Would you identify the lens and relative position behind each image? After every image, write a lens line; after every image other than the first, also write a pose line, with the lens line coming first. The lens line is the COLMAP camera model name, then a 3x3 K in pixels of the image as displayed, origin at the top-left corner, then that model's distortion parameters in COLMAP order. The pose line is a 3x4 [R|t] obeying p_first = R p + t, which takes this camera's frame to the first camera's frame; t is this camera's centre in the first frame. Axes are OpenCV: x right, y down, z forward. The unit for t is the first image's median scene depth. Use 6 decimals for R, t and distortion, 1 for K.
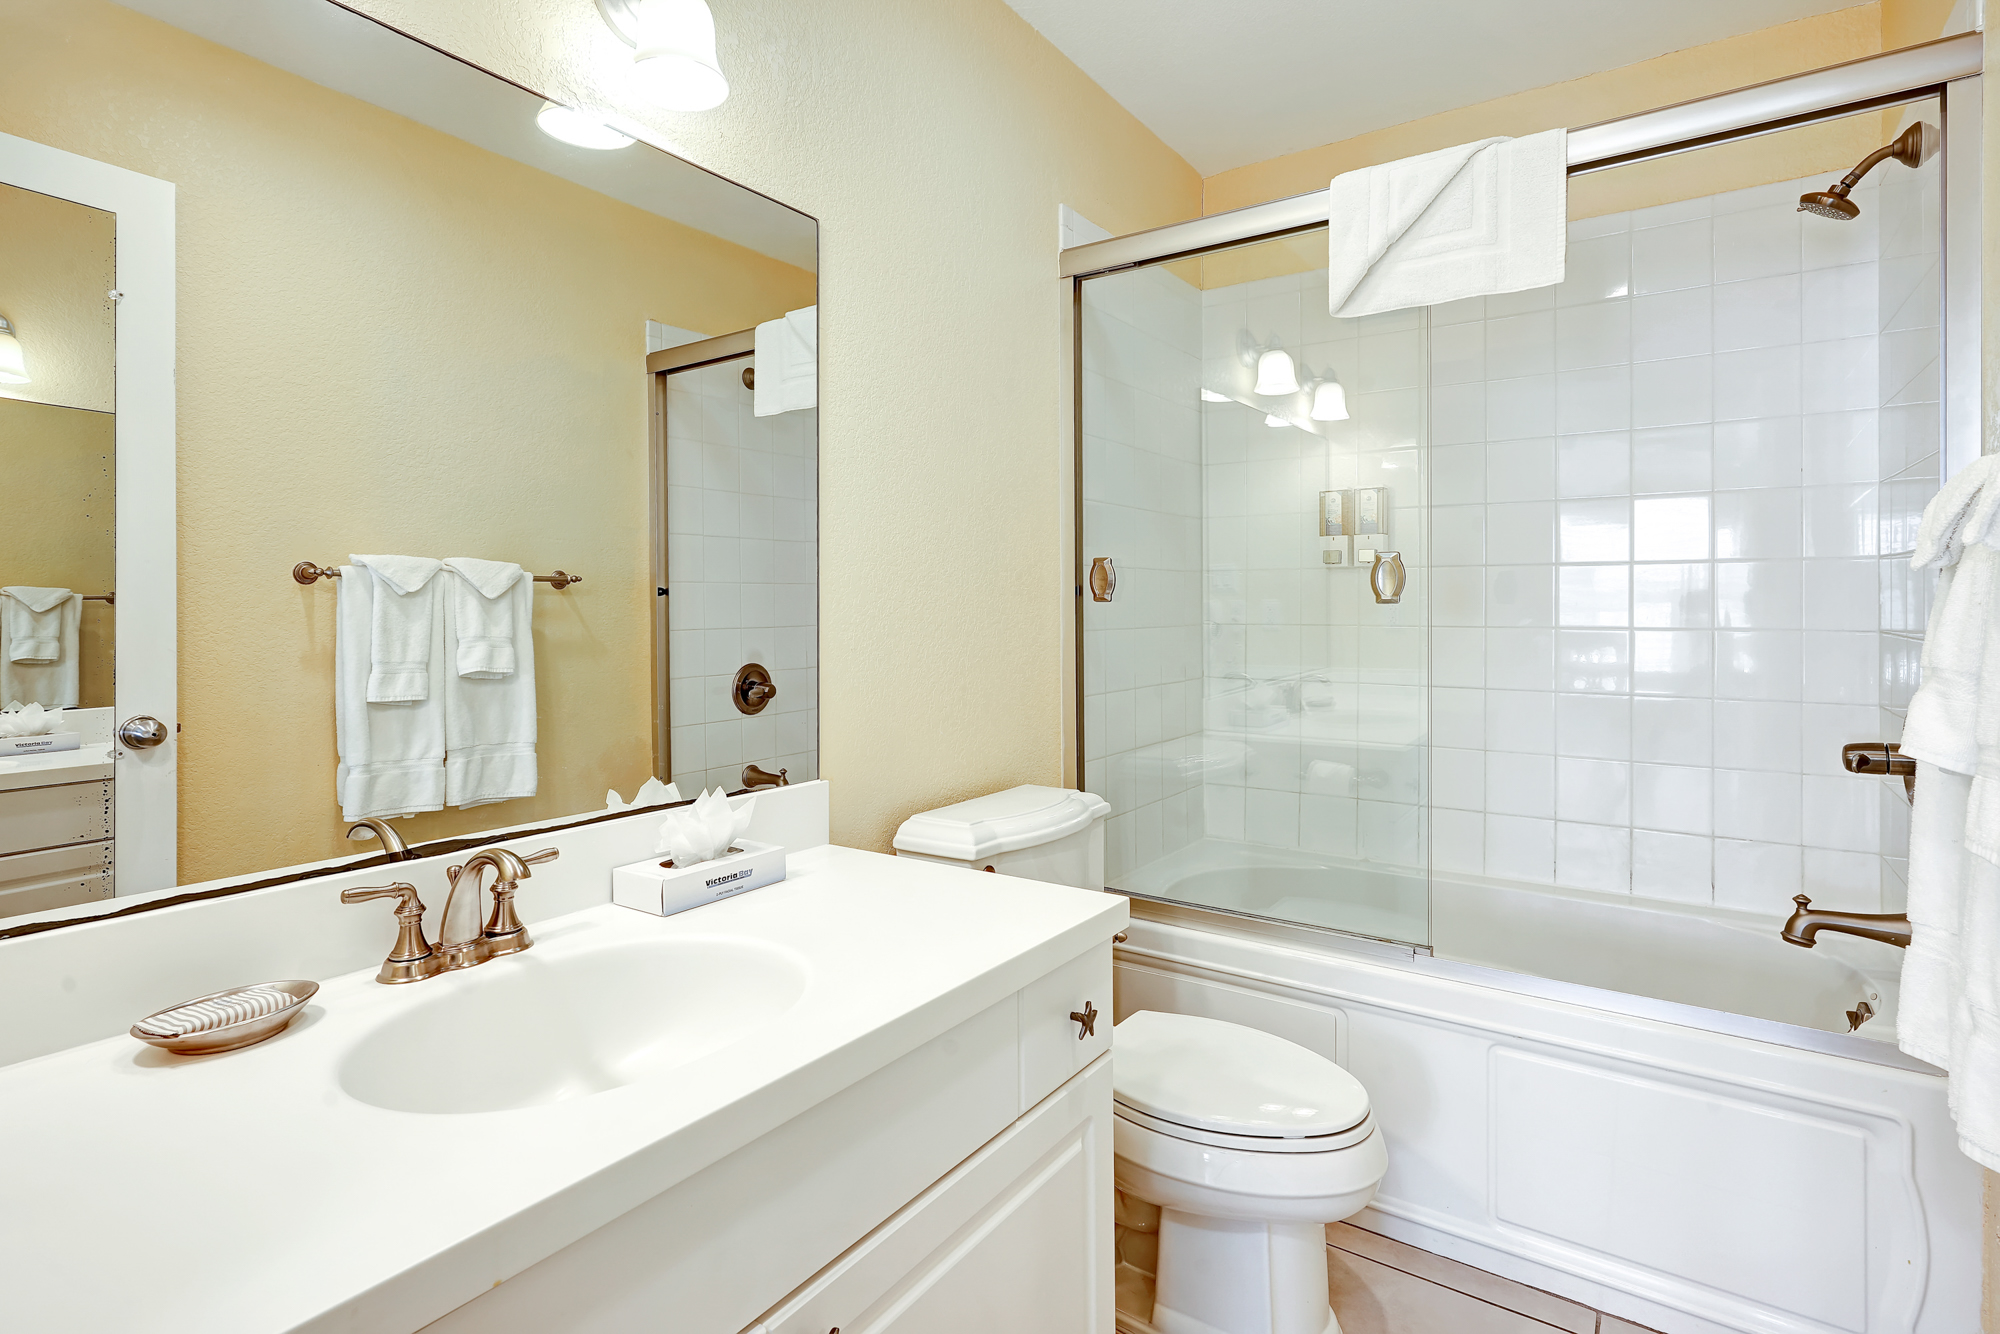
lens RADIAL K [[989.7, 0, 1000.7], [0, 989.7, 618.9], [0, 0, 1]] dist [-0.005343, -0.000058]
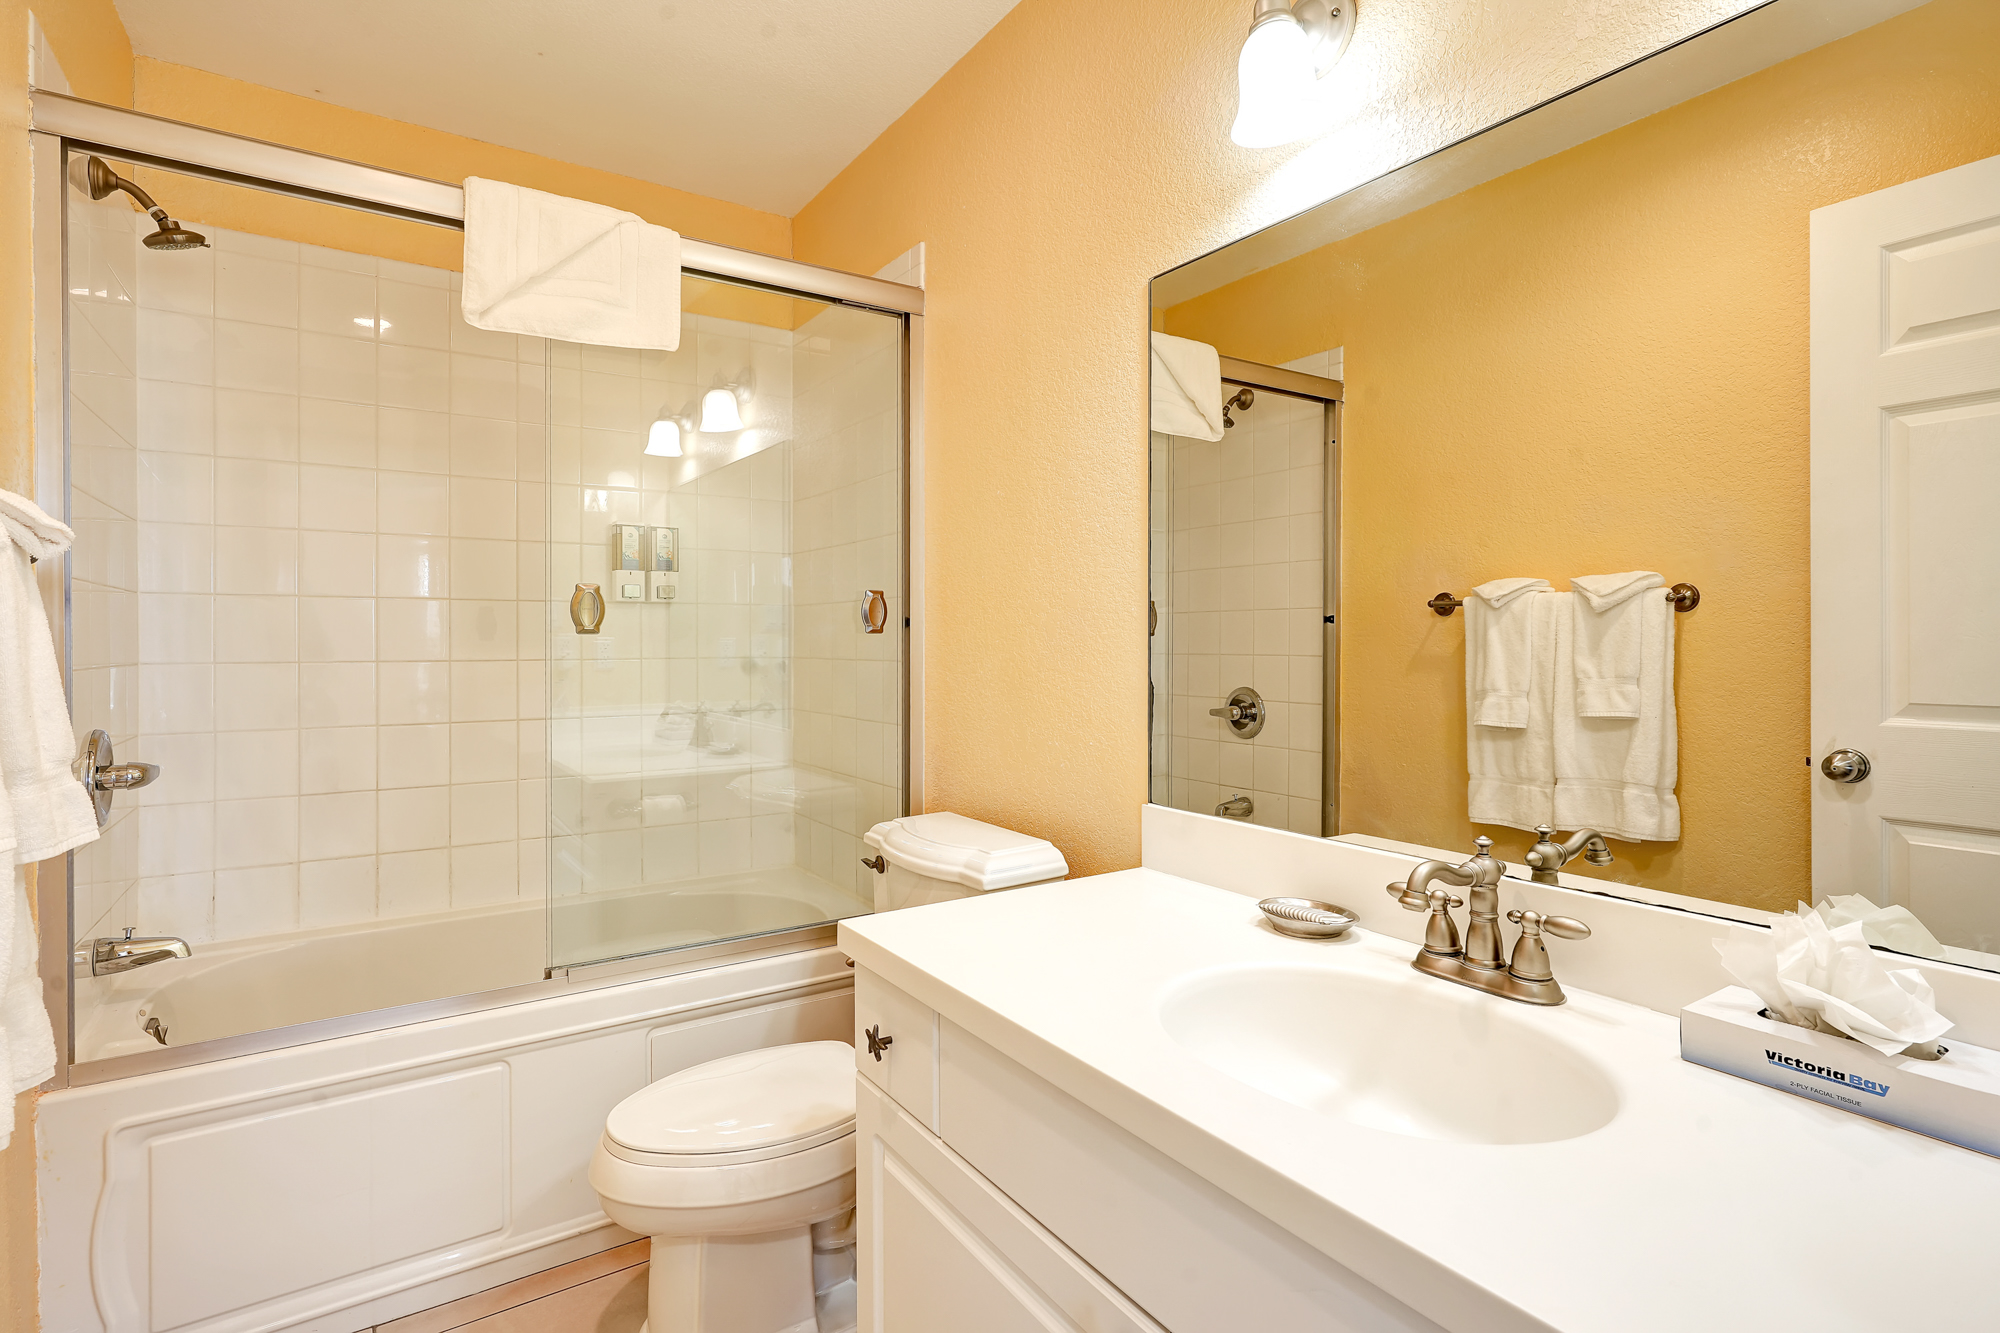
lens RADIAL K [[951.7, 0, 991.9], [0, 951.7, 654.6], [0, 0, 1]] dist [-0.017122, 0.005940]
pose [[0.373969, -0.014494, 0.927328, -0.343746], [0.010784, 0.999878, 0.011279, -0.001524], [-0.927379, 0.005782, 0.374079, 0.233609]]
